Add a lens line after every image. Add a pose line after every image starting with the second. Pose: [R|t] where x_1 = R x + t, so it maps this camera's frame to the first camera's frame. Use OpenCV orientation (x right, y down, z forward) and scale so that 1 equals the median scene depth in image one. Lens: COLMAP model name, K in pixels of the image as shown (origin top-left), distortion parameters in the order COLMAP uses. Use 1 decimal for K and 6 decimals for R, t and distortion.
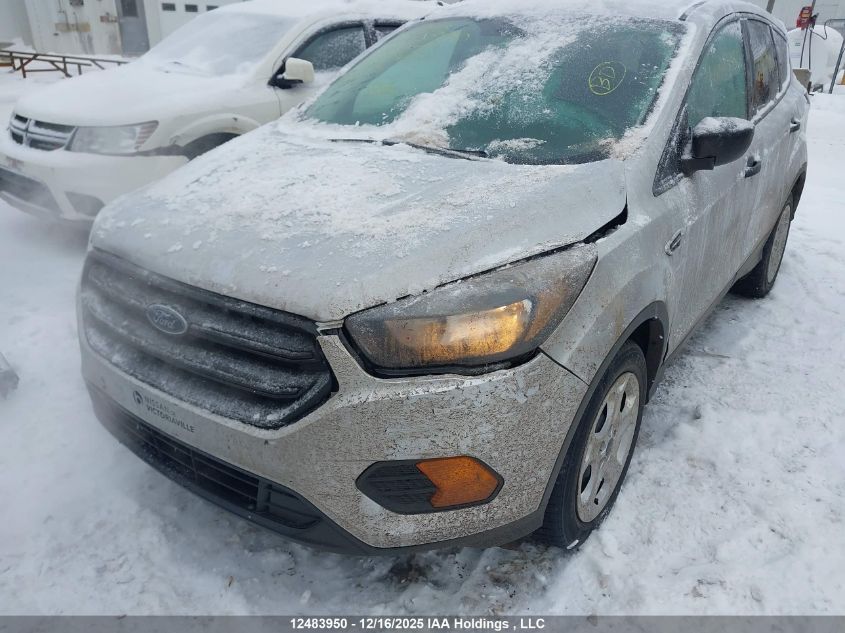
lens RADIAL K [[639.3, 0, 423.6], [0, 639.3, 334.5], [0, 0, 1]] dist [0.160410, -0.394980]
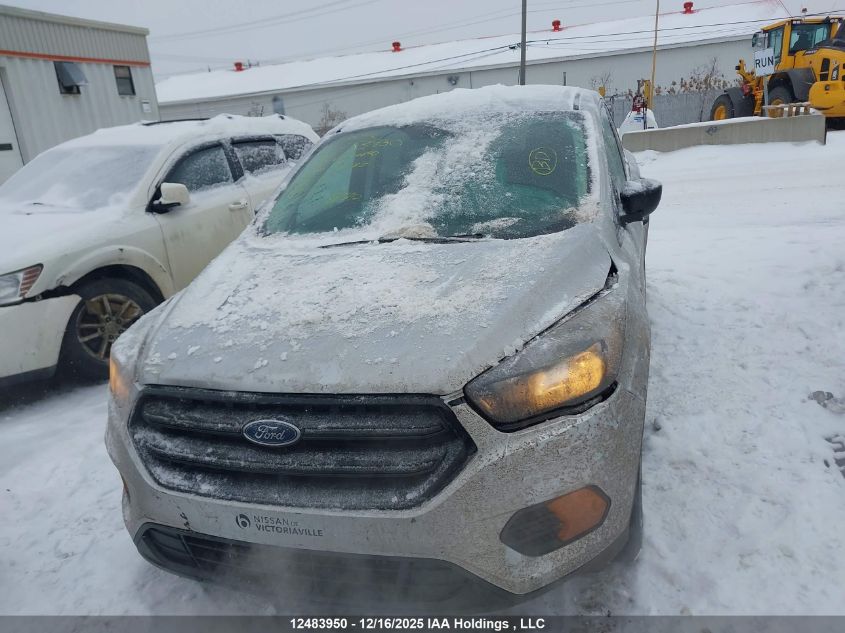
lens RADIAL K [[639.3, 0, 423.6], [0, 639.3, 334.5], [0, 0, 1]] dist [0.160410, -0.394980]
pose [[0.945862, -0.190556, 0.262742, -0.396902], [0.224285, 0.968880, -0.104729, -0.012005], [-0.234609, 0.157988, 0.959165, -0.058057]]
